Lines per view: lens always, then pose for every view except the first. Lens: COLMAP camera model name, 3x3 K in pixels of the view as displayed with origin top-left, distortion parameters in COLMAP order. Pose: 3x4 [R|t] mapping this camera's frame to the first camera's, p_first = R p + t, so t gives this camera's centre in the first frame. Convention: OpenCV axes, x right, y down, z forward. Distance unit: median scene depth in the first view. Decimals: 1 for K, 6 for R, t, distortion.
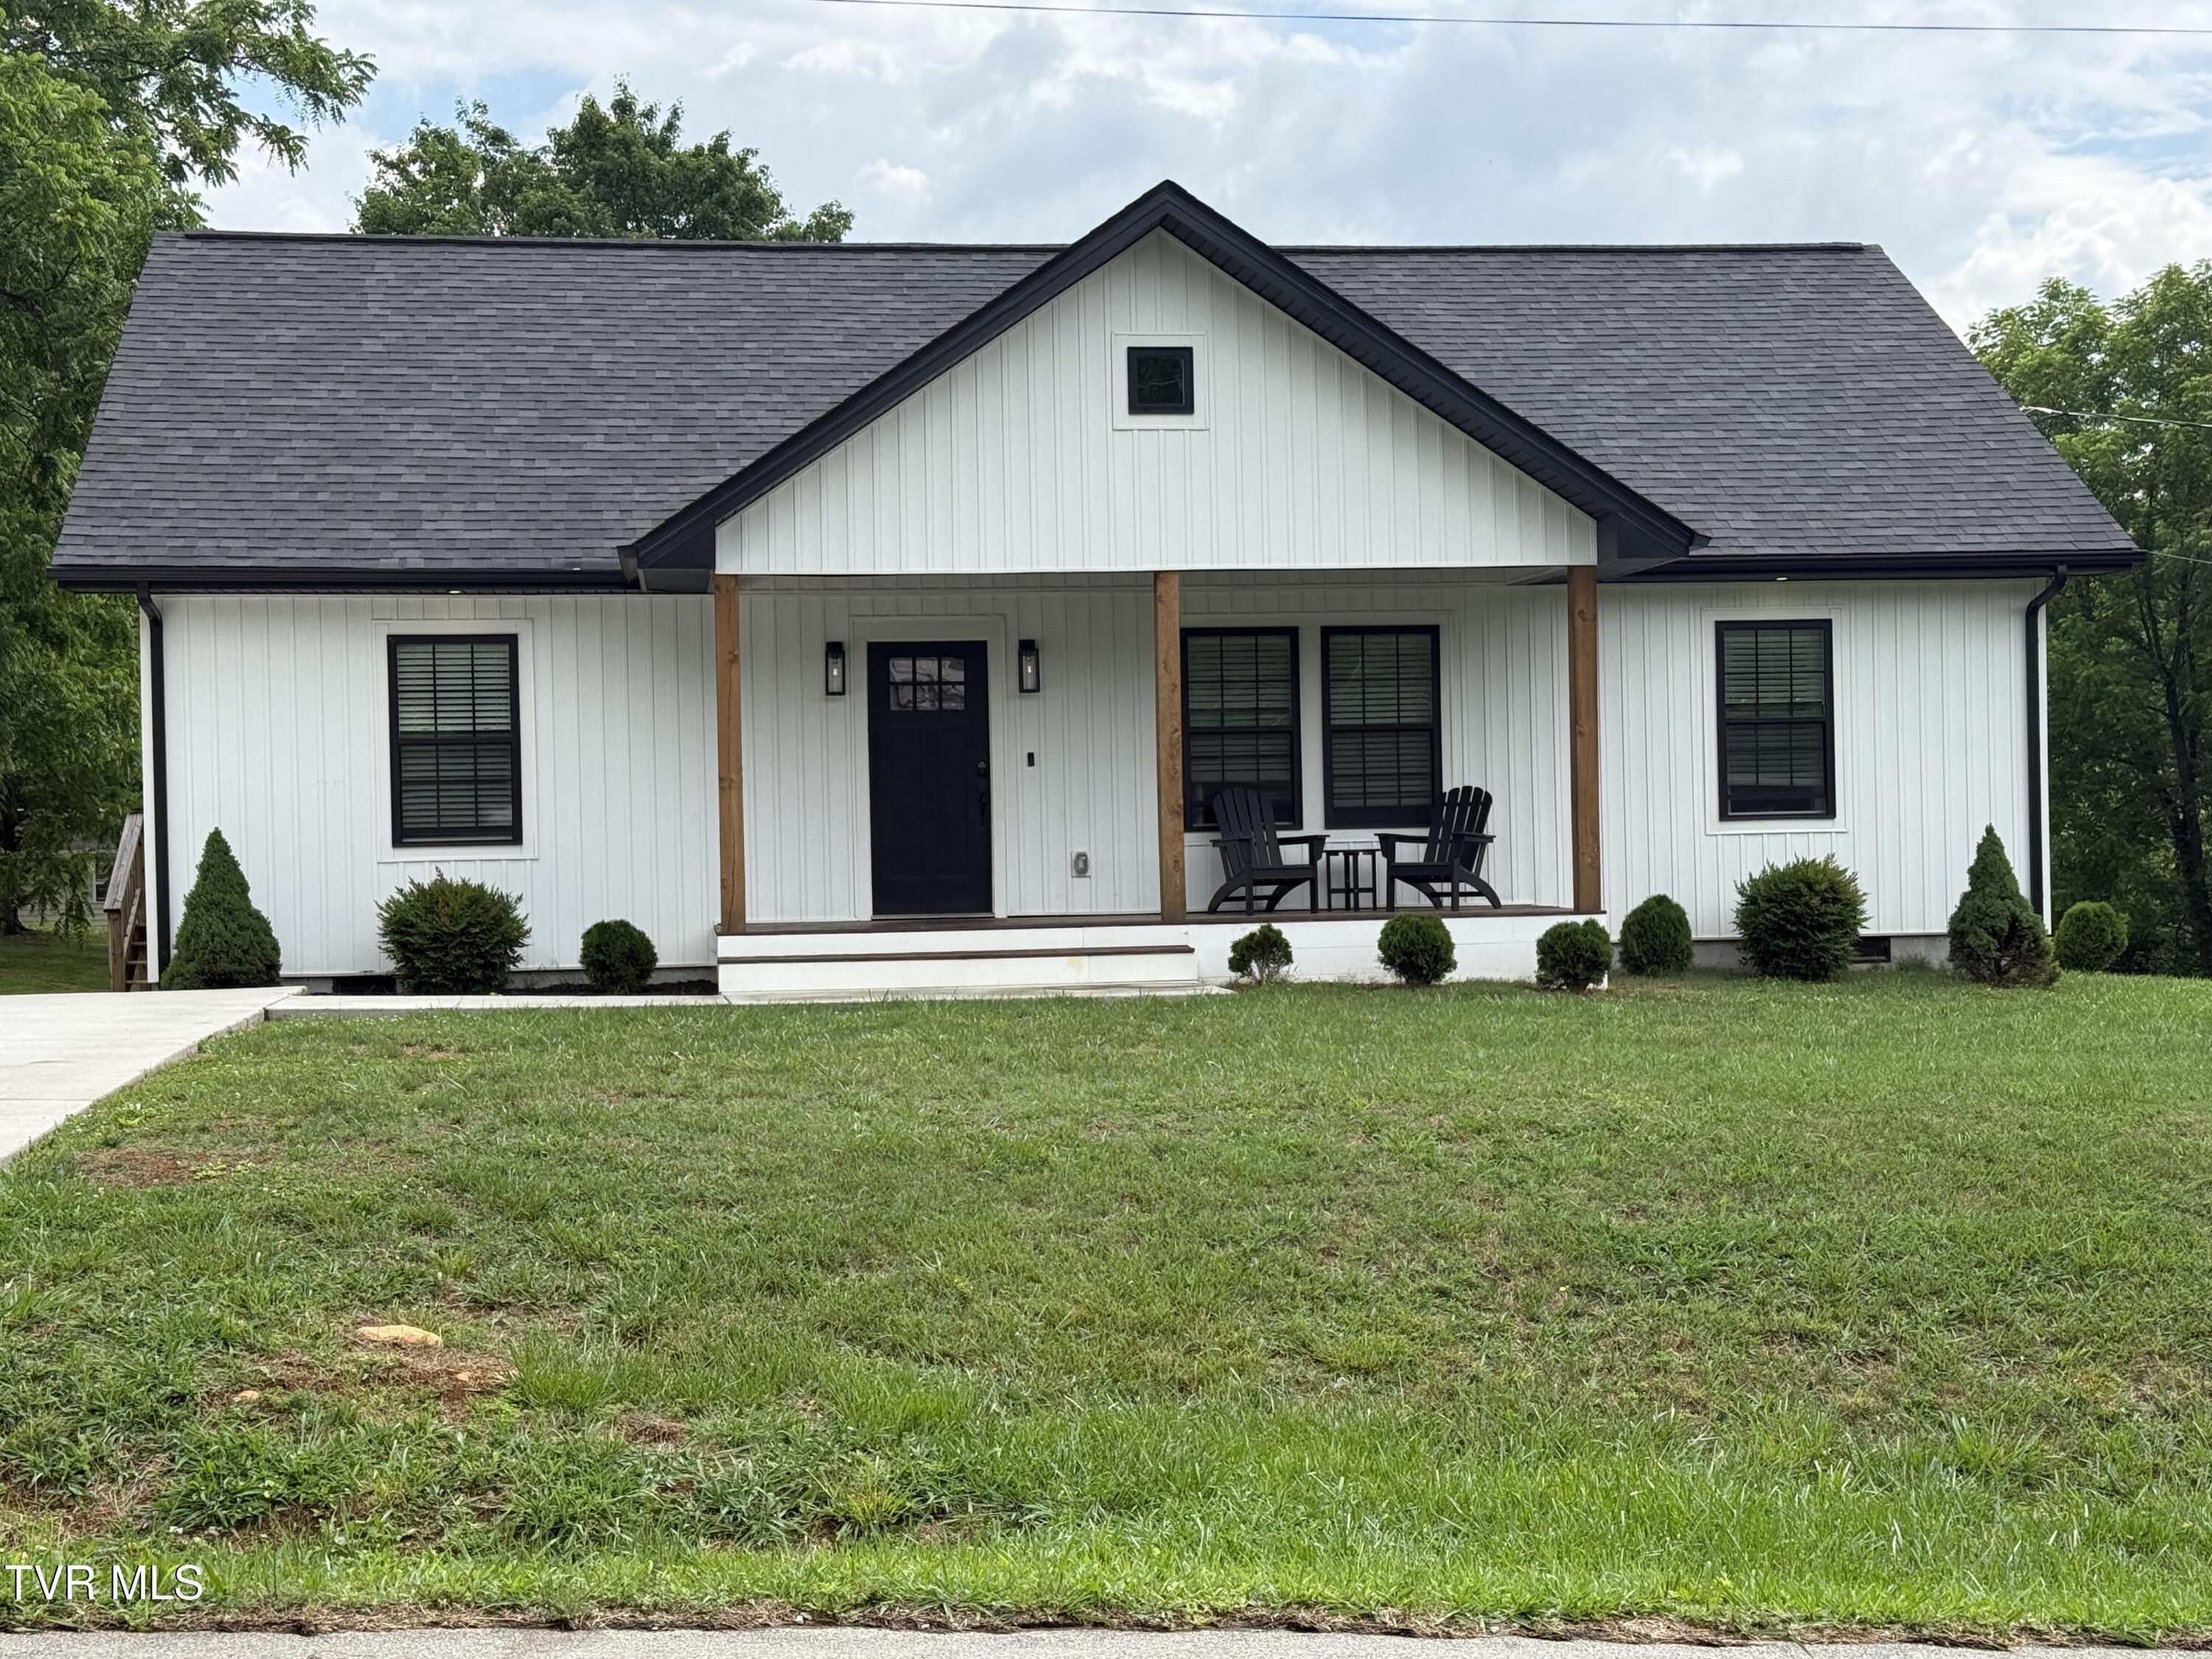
lens RADIAL K [[3056.2, 0, 1106.0], [0, 3056.2, 829.5], [0, 0, 1]] dist [0.121717, -0.019014]
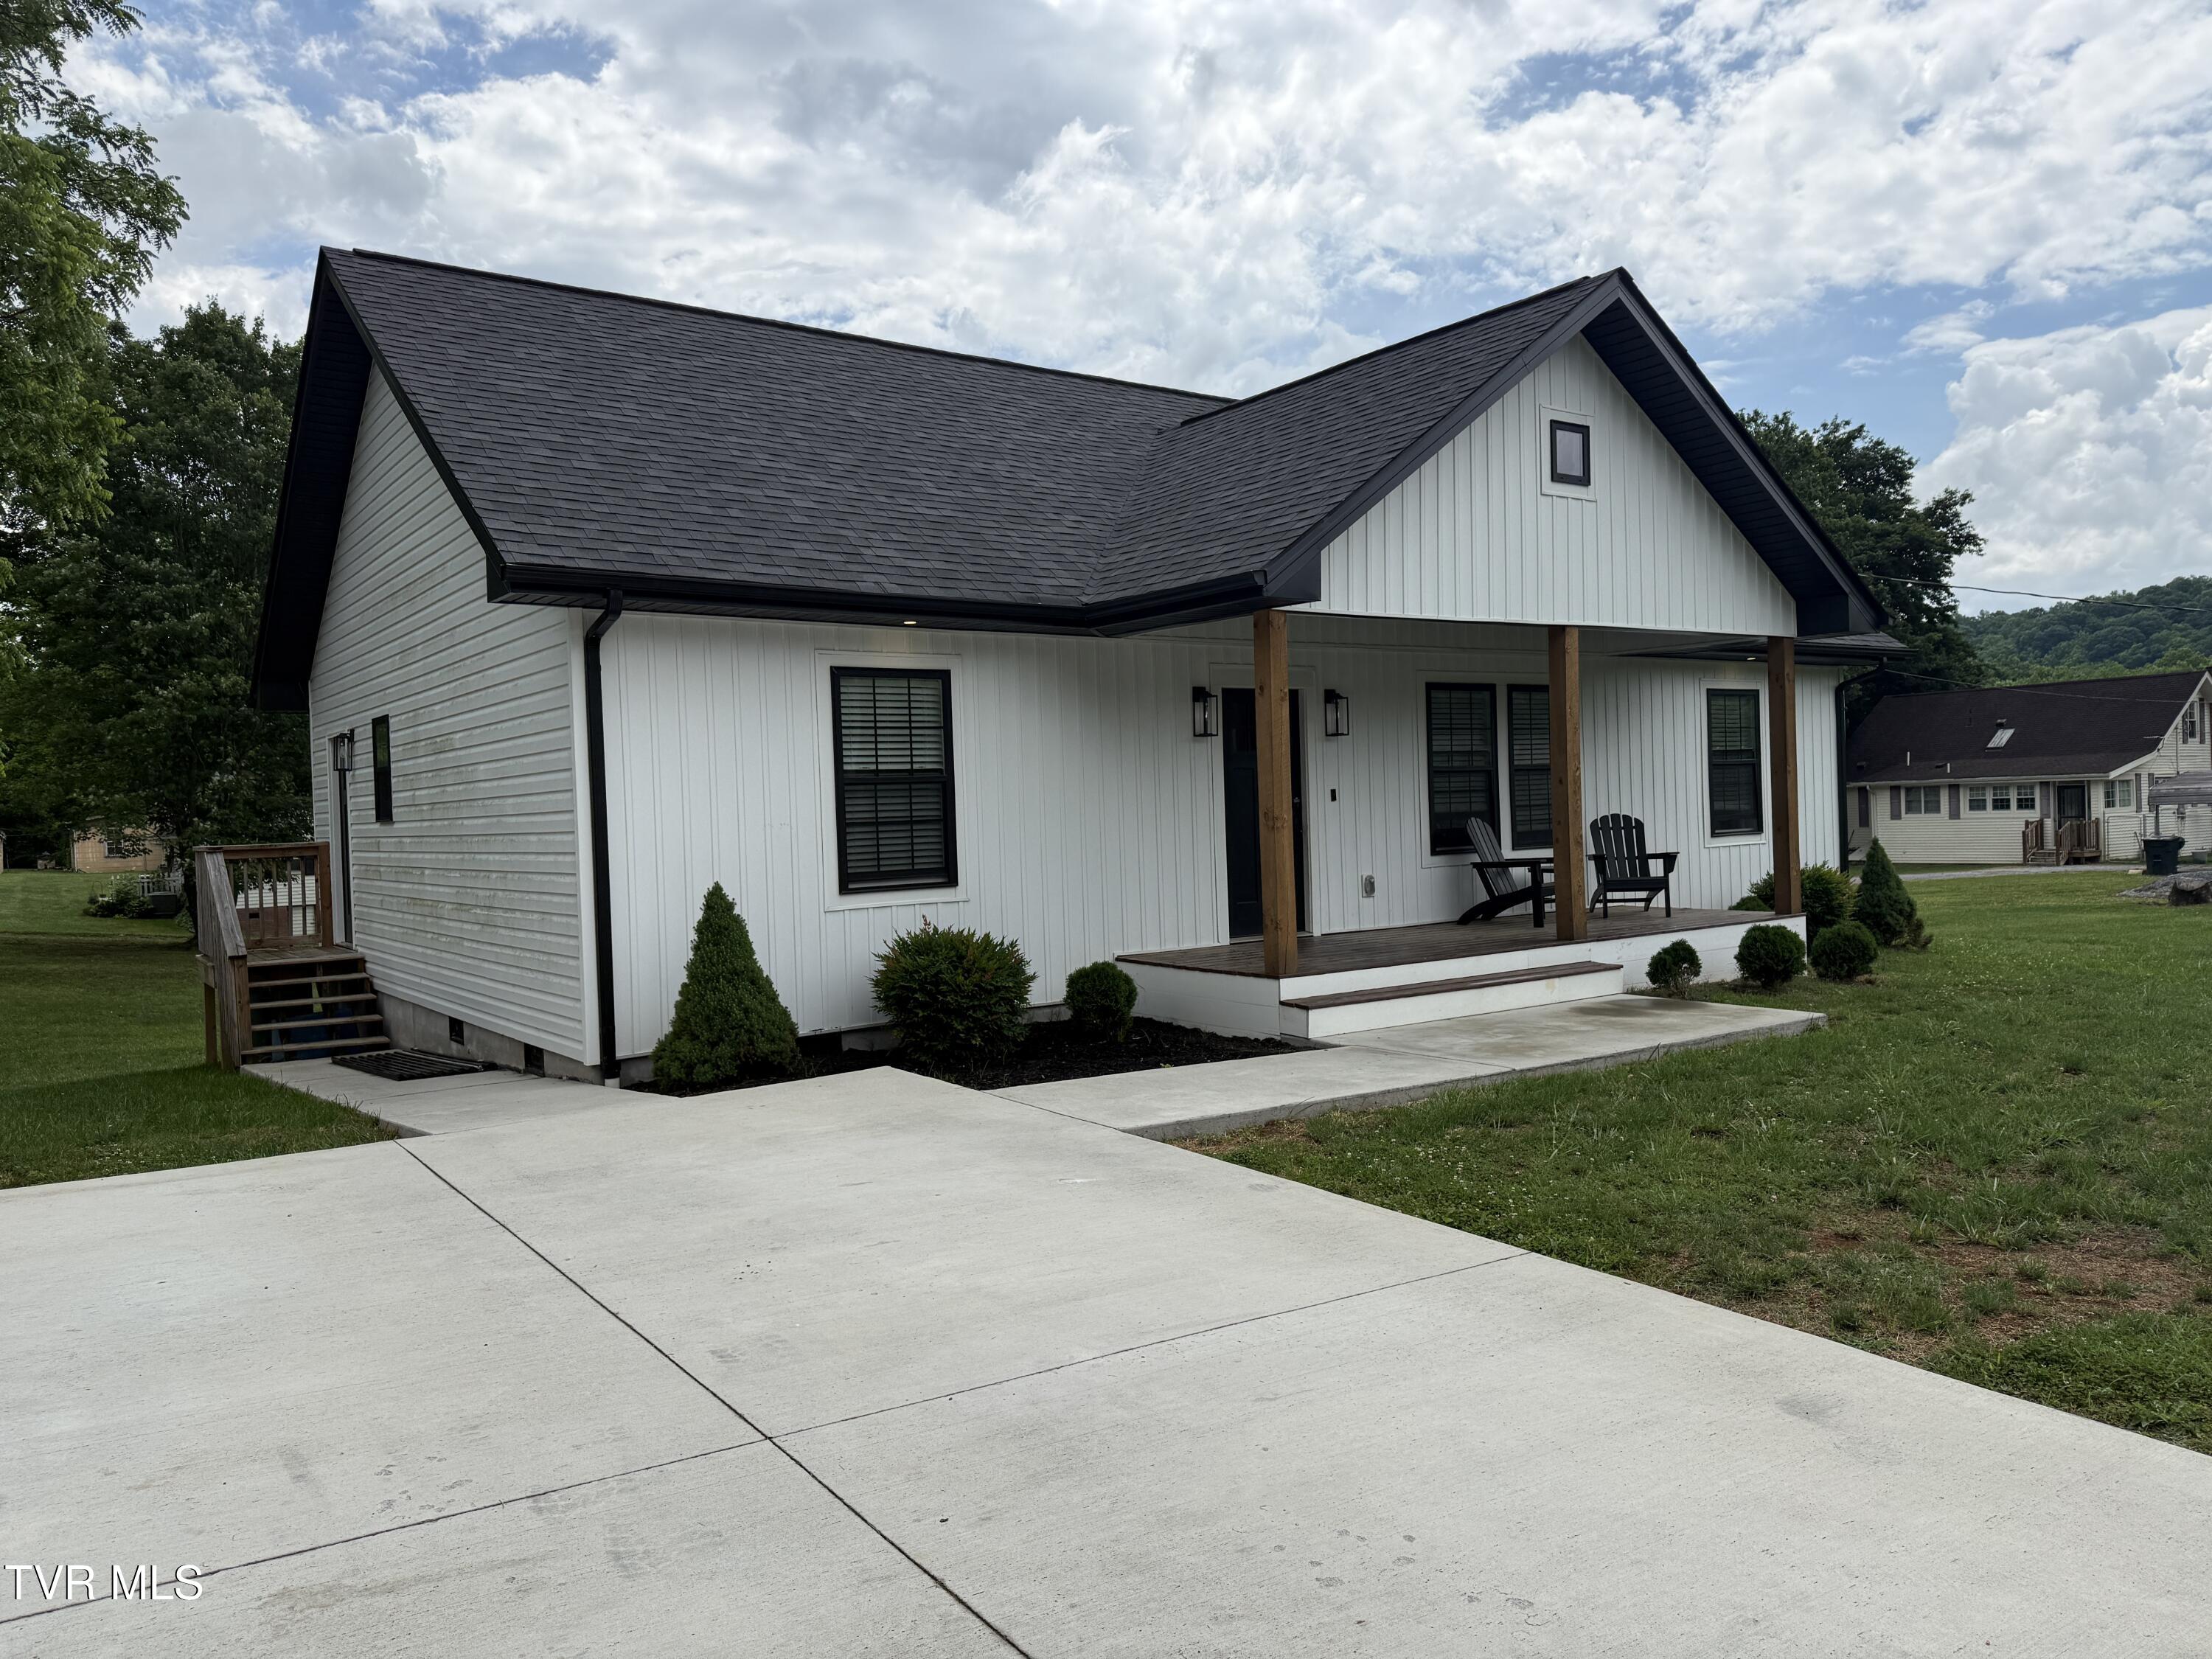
lens RADIAL K [[1538.5, 0, 1101.1], [0, 1538.5, 841.6], [0, 0, 1]] dist [0.127701, -0.162354]
pose [[0.891329, -0.019524, 0.452937, -0.370940], [0.013251, 0.999767, 0.017019, -0.016993], [-0.453164, -0.009168, 0.891380, 0.542957]]
